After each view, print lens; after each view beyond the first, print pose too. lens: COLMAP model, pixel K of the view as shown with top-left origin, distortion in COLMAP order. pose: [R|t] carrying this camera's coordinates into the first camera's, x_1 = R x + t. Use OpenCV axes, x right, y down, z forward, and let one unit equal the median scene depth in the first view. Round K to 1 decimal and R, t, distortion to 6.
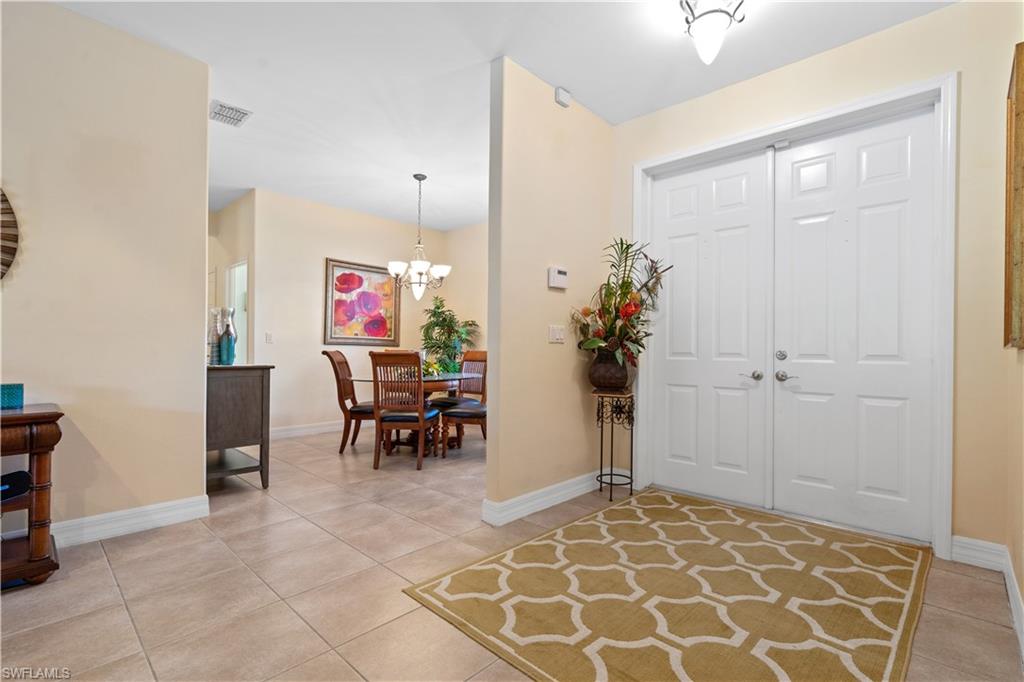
lens RADIAL K [[471.9, 0, 516.2], [0, 471.9, 340.8], [0, 0, 1]] dist [-0.003930, 0.001313]
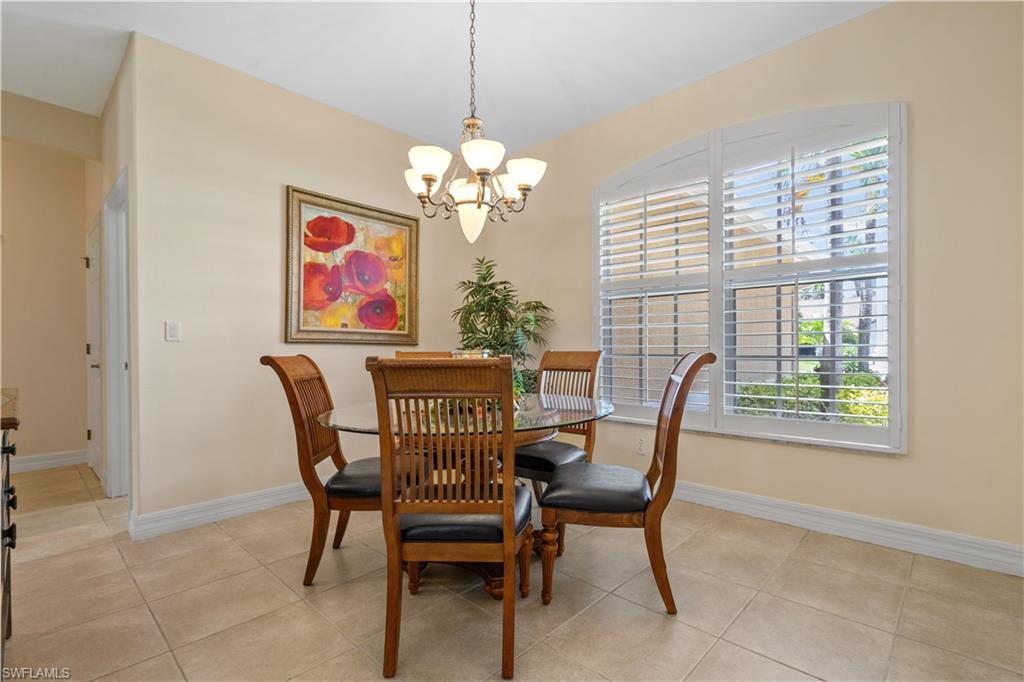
lens RADIAL K [[470.3, 0, 514.1], [0, 470.3, 346.2], [0, 0, 1]] dist [-0.002213, 0.000360]
pose [[0.999907, -0.013523, -0.001645, -0.135549], [0.013544, 0.999814, 0.013721, 0.007125], [0.001459, -0.013742, 0.999905, 0.438235]]
